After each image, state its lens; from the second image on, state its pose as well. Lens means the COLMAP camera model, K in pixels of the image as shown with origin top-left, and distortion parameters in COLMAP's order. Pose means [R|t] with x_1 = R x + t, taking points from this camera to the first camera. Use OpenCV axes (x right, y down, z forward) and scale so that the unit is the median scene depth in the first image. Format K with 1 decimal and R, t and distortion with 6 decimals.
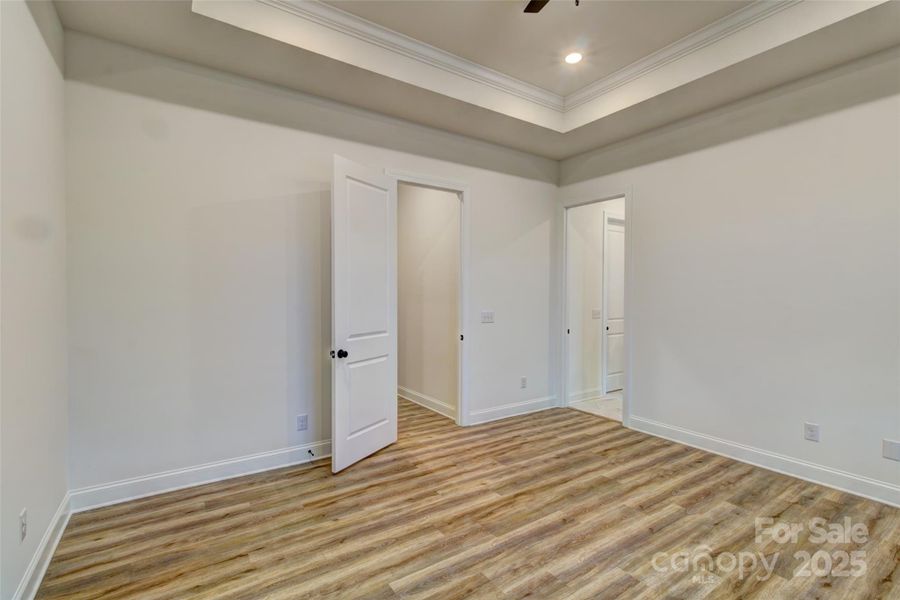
lens RADIAL K [[409.8, 0, 447.6], [0, 409.8, 298.0], [0, 0, 1]] dist [0.003694, -0.000095]
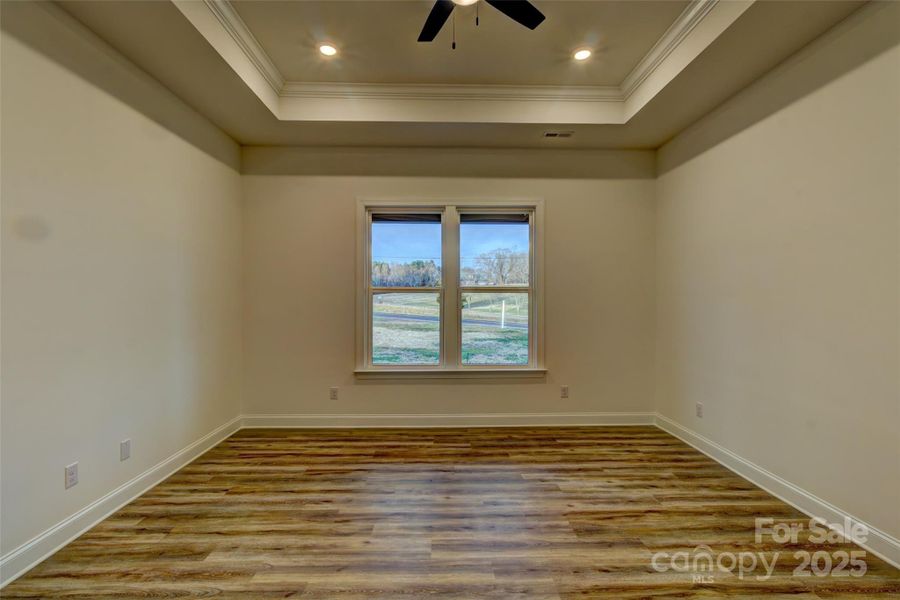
lens RADIAL K [[409.8, 0, 451.9], [0, 409.8, 299.6], [0, 0, 1]] dist [0.003694, -0.000095]
pose [[-0.843659, -0.004441, 0.536861, -0.156145], [0.001396, 0.999944, 0.010466, -0.012576], [-0.536878, 0.009579, -0.843606, 1.514384]]
